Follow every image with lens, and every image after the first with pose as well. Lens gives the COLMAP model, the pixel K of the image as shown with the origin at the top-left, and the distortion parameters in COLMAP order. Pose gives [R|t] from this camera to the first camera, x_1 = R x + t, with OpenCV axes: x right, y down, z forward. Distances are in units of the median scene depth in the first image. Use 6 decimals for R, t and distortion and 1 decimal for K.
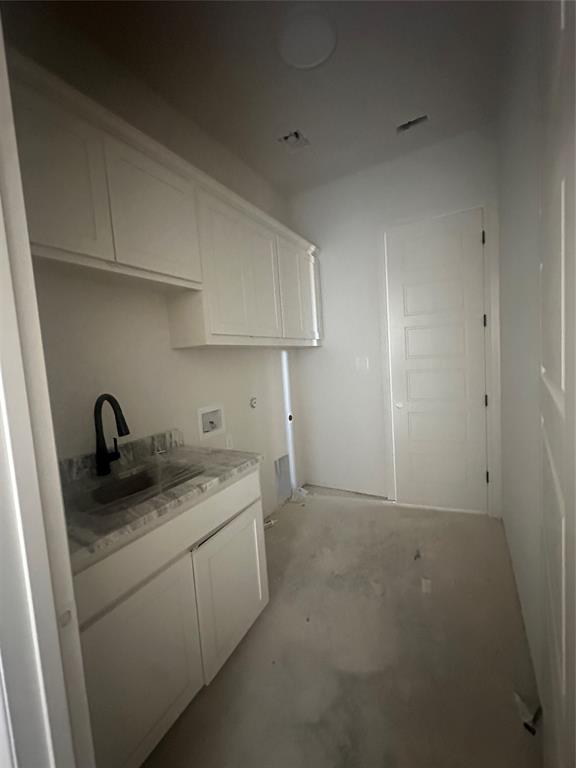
lens RADIAL K [[305.6, 0, 290.8], [0, 305.6, 384.2], [0, 0, 1]] dist [-0.002634, 0.000824]
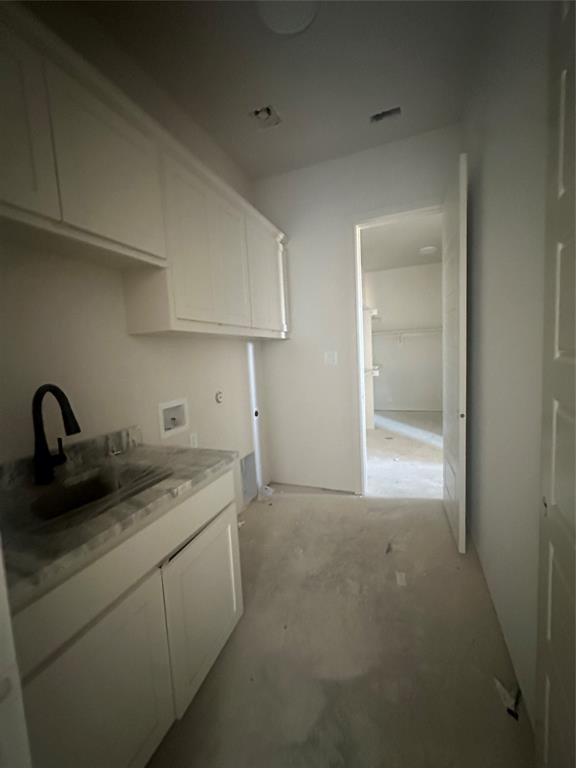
lens RADIAL K [[305.6, 0, 289.3], [0, 305.6, 384.1], [0, 0, 1]] dist [-0.002634, 0.000824]
pose [[0.988798, 0.003230, 0.149226, -0.073980], [-0.004299, 0.999967, 0.006840, 0.020084], [-0.149199, -0.007405, 0.988779, 0.079336]]
